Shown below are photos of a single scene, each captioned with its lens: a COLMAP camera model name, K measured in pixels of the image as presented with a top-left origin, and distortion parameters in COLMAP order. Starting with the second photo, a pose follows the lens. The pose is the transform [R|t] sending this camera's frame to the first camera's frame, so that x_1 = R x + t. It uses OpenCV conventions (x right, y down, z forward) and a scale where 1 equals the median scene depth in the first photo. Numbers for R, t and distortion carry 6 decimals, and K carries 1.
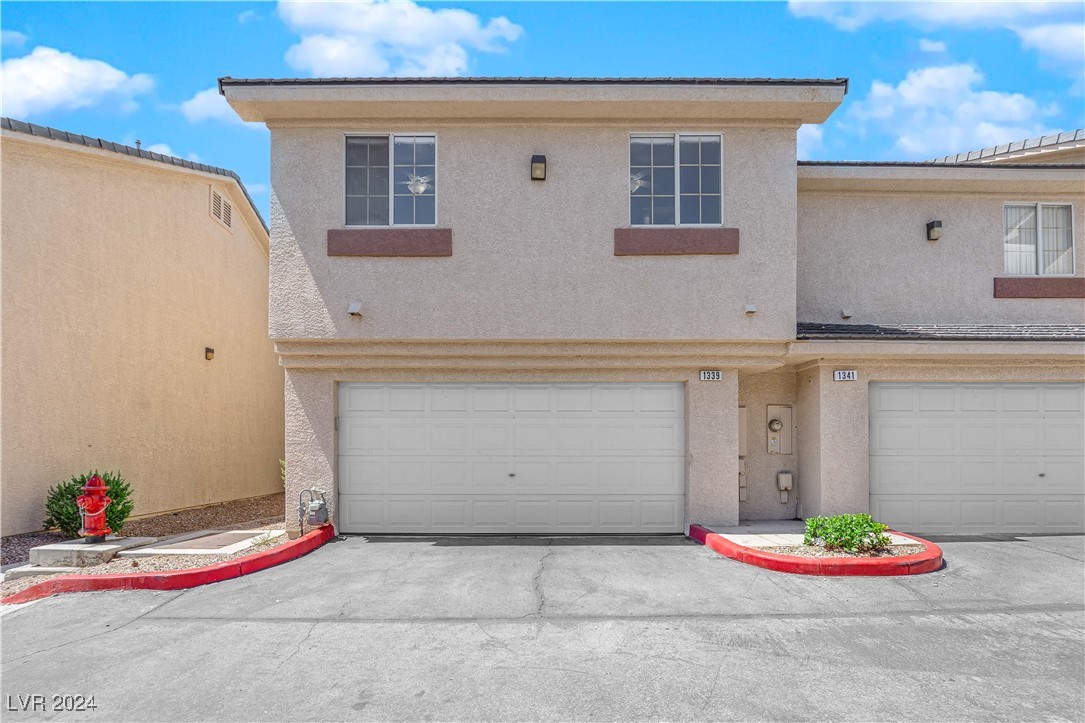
lens RADIAL K [[574.2, 0, 542.5], [0, 574.2, 361.5], [0, 0, 1]] dist [-0.033140, 0.000165]
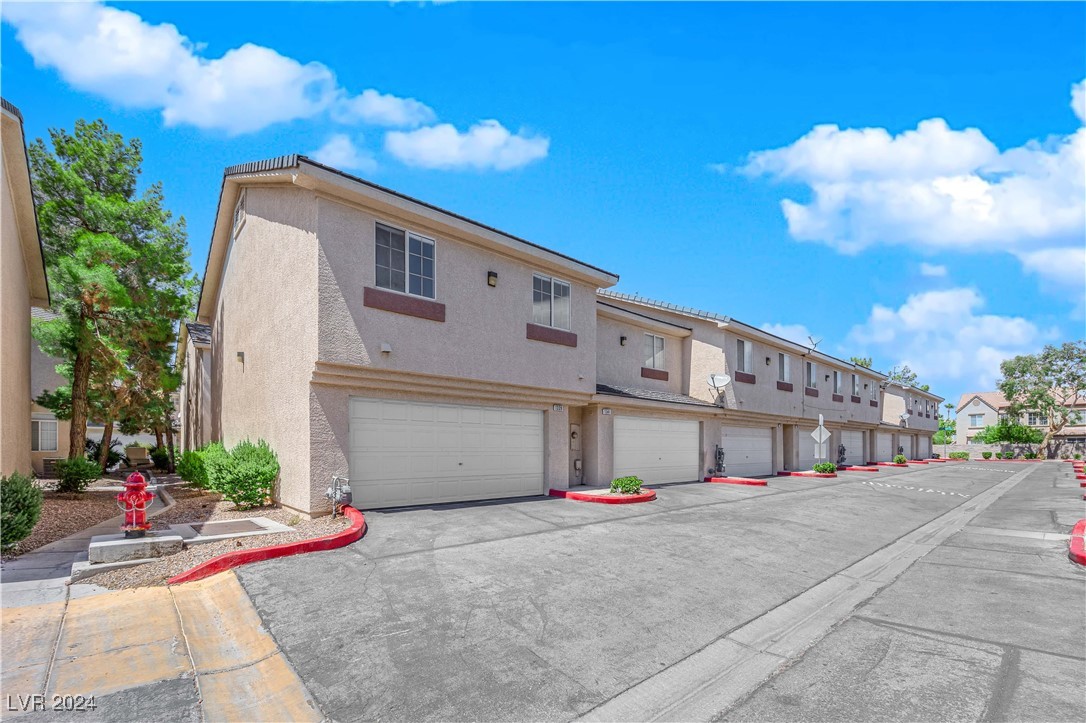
lens RADIAL K [[436.1, 0, 542.2], [0, 436.1, 358.5], [0, 0, 1]] dist [-0.007988, -0.004774]
pose [[0.771041, 0.128227, 0.623741, -0.678163], [-0.077853, 0.991150, -0.107519, 0.021558], [-0.632008, 0.034341, 0.774201, -0.084995]]
